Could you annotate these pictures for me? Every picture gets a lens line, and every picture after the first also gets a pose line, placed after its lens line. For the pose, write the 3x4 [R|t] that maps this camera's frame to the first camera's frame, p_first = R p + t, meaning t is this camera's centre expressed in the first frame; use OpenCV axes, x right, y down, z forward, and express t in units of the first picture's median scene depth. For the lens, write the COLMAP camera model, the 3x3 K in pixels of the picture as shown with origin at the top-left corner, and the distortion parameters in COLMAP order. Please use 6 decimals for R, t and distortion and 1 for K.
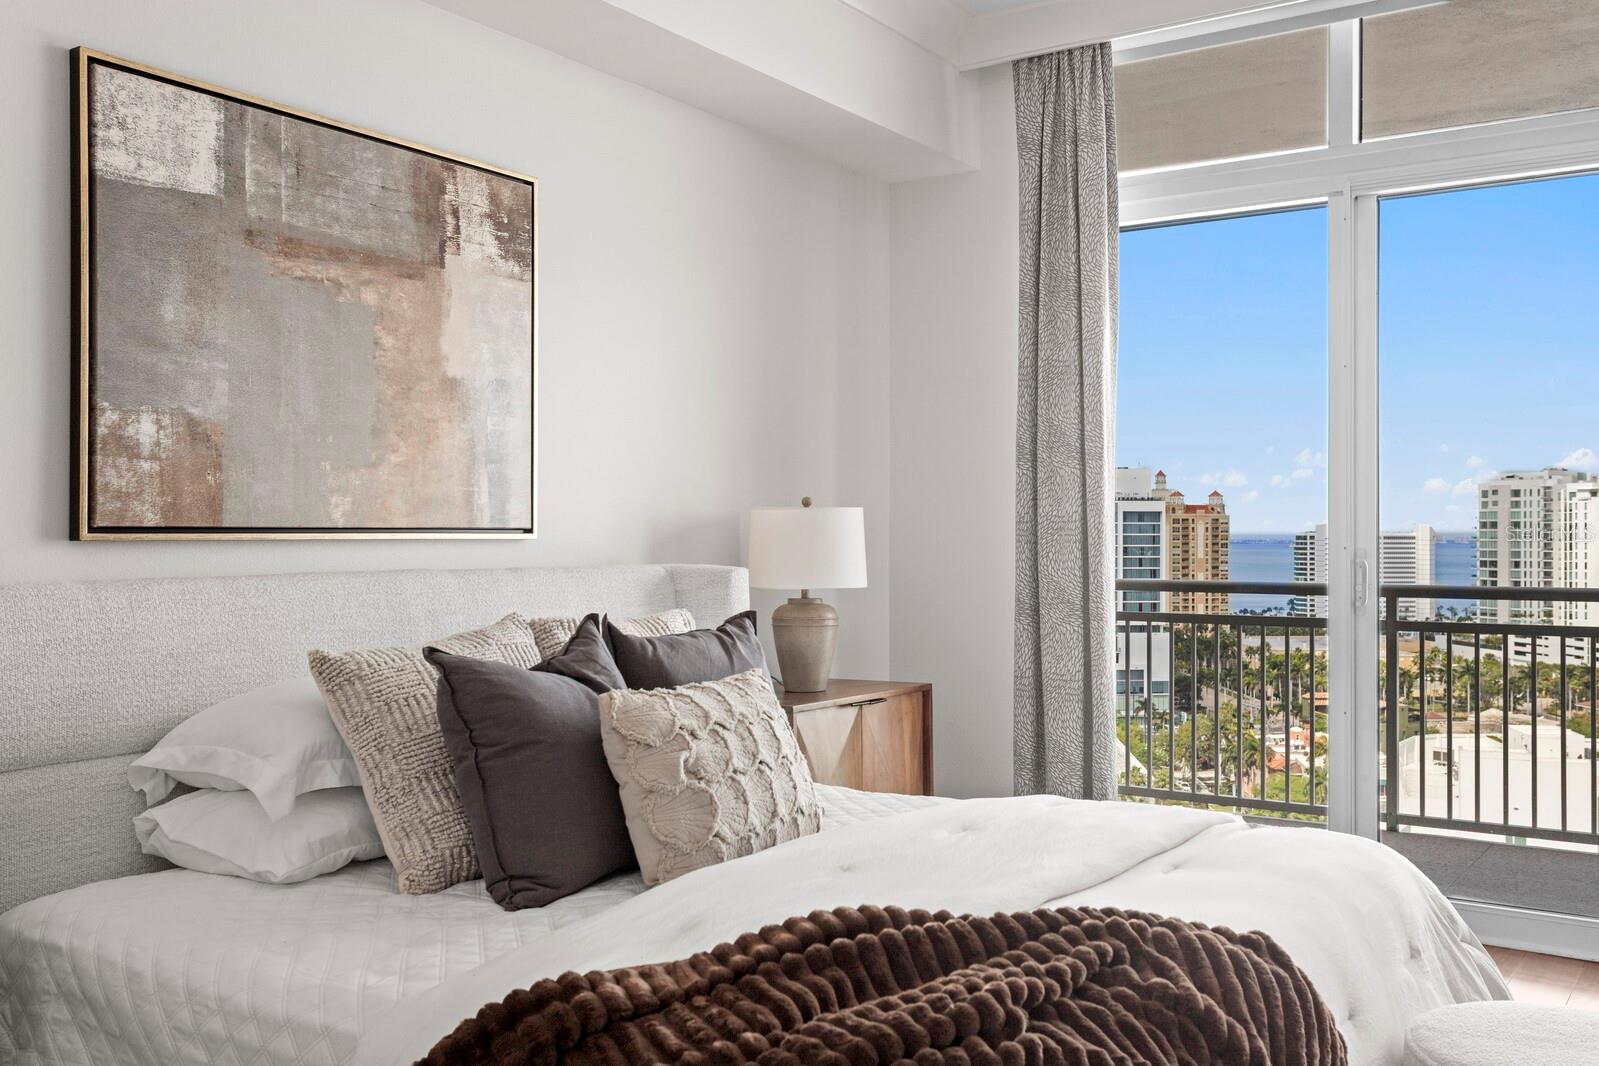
lens RADIAL K [[1455.8, 0, 803.4], [0, 1455.8, 541.4], [0, 0, 1]] dist [0.009831, 0.006838]
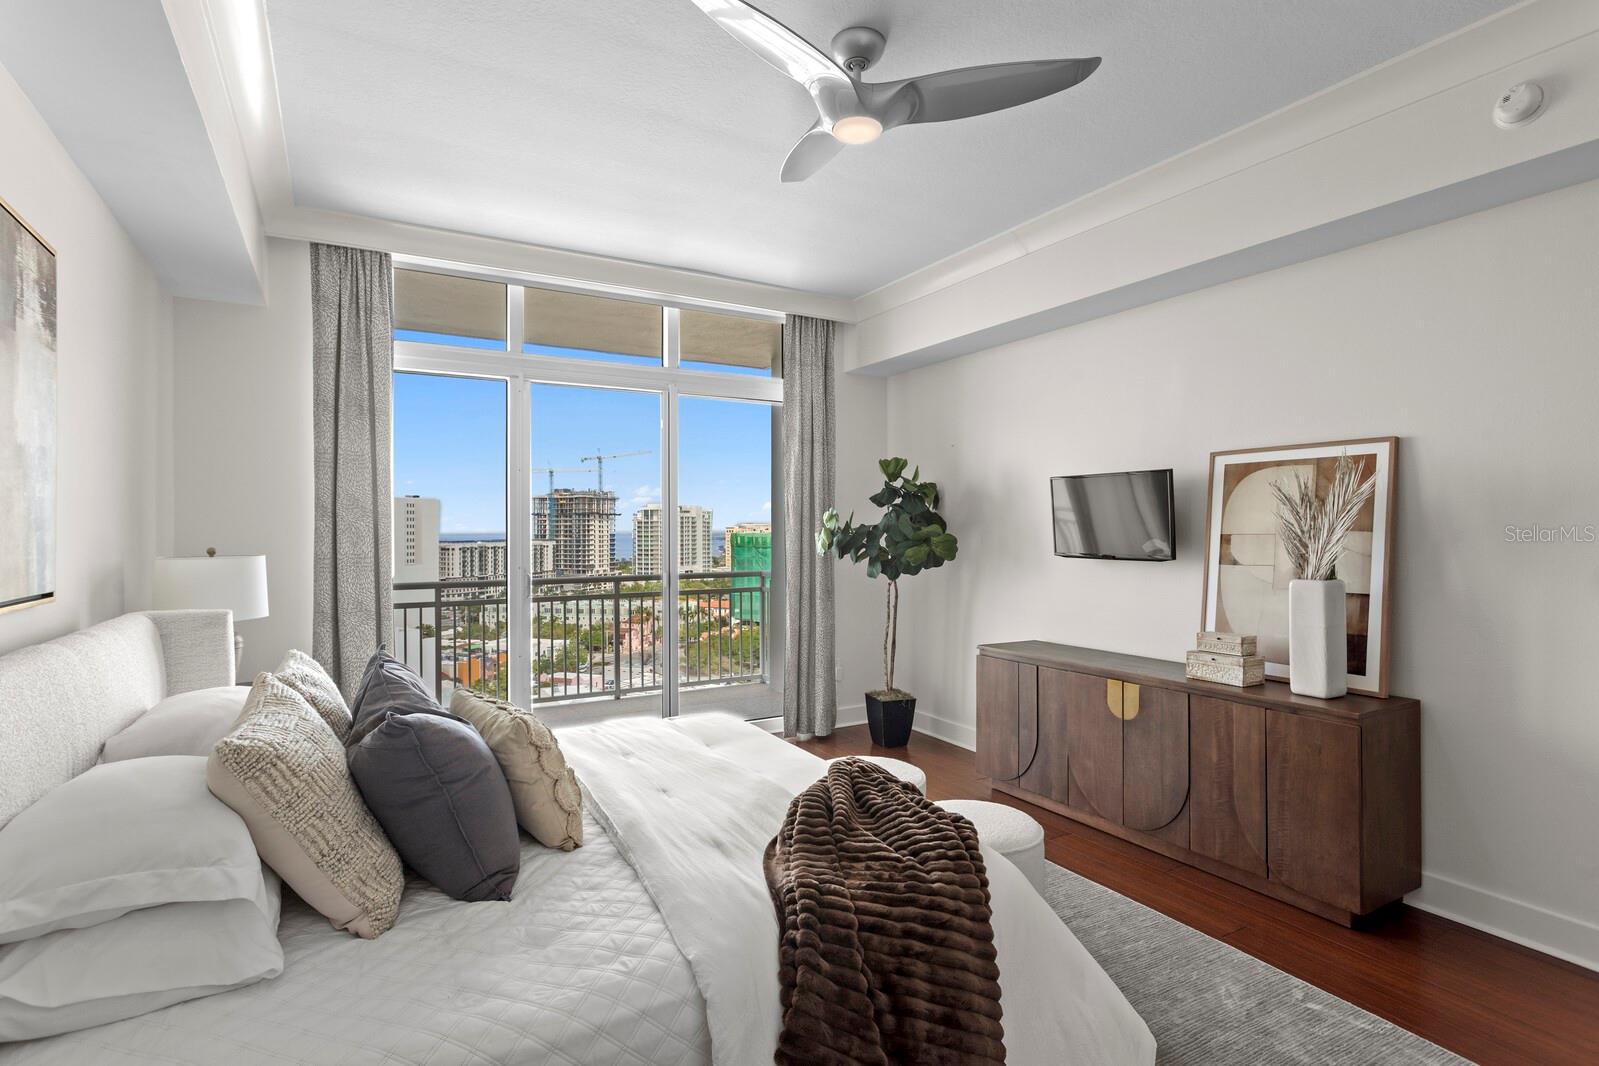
lens RADIAL K [[787.4, 0, 798.6], [0, 787.4, 531.5], [0, 0, 1]] dist [-0.001942, 0.000433]
pose [[0.442318, -0.003117, 0.896853, -0.502496], [0.007537, 0.999972, -0.000242, -0.053659], [-0.896827, 0.006866, 0.442329, 0.322613]]
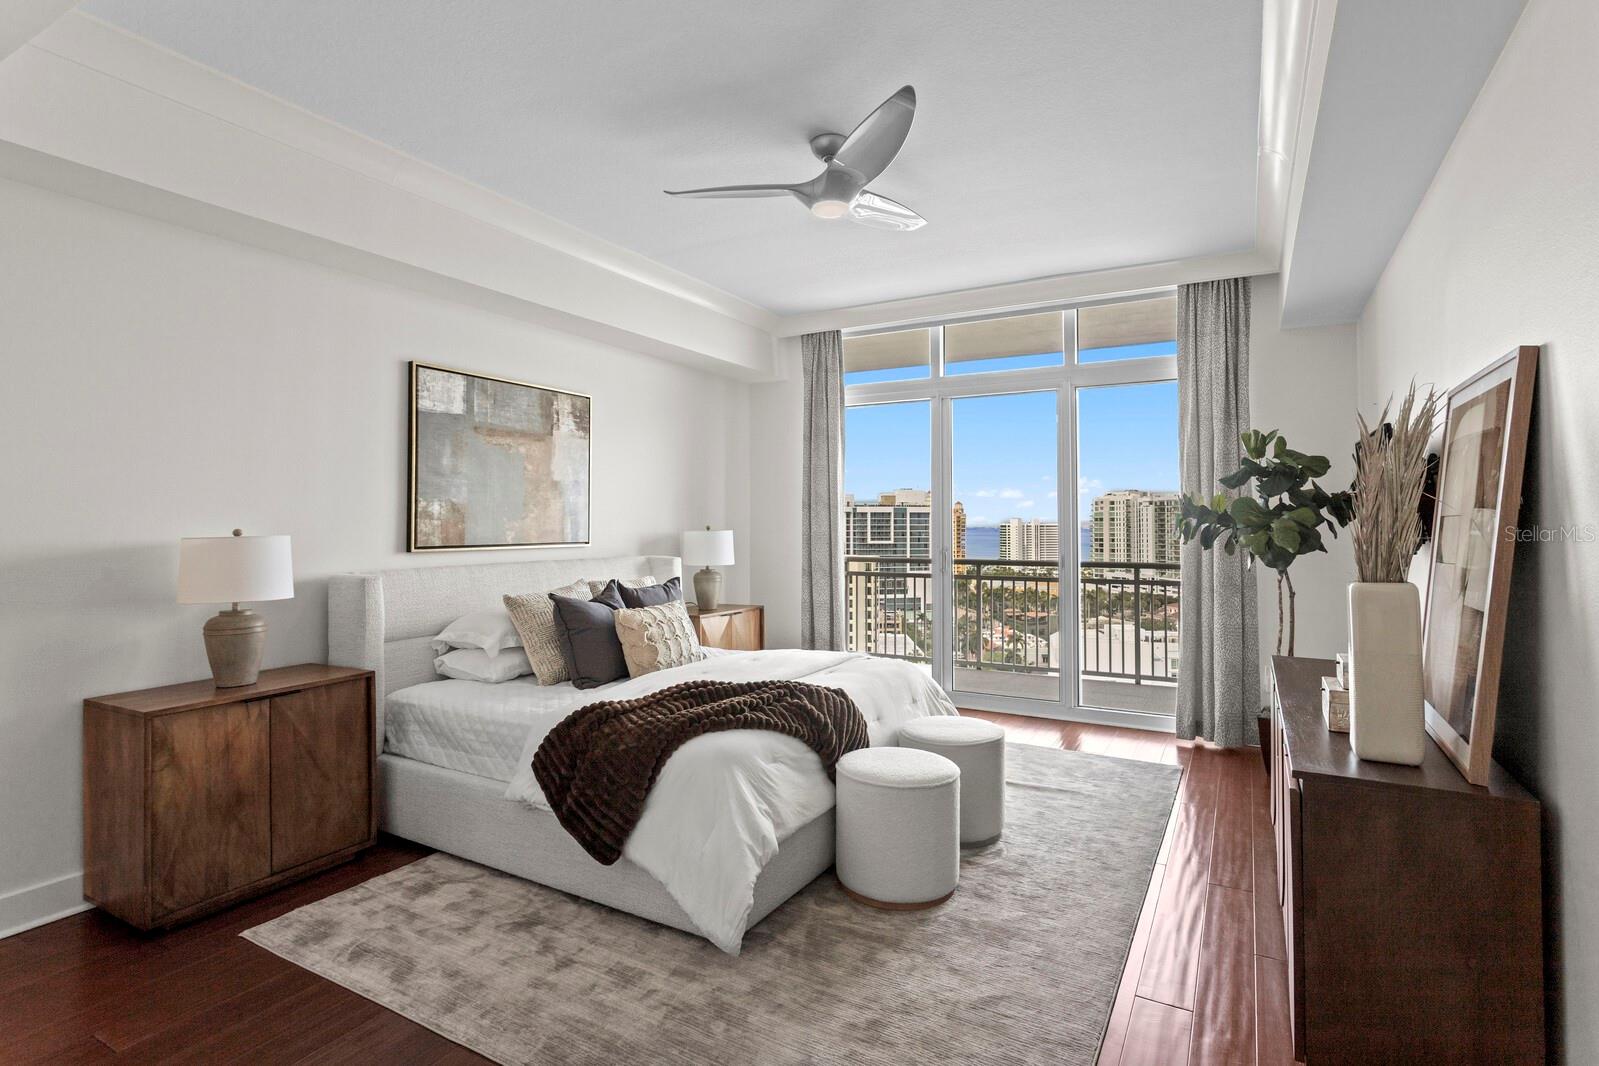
lens RADIAL K [[804.2, 0, 802.4], [0, 804.2, 514.2], [0, 0, 1]] dist [-0.017813, 0.007861]
pose [[0.996975, -0.000604, 0.077726, 0.069192], [0.001921, 0.999856, -0.016866, -0.036149], [-0.077705, 0.016964, 0.996832, -0.390651]]
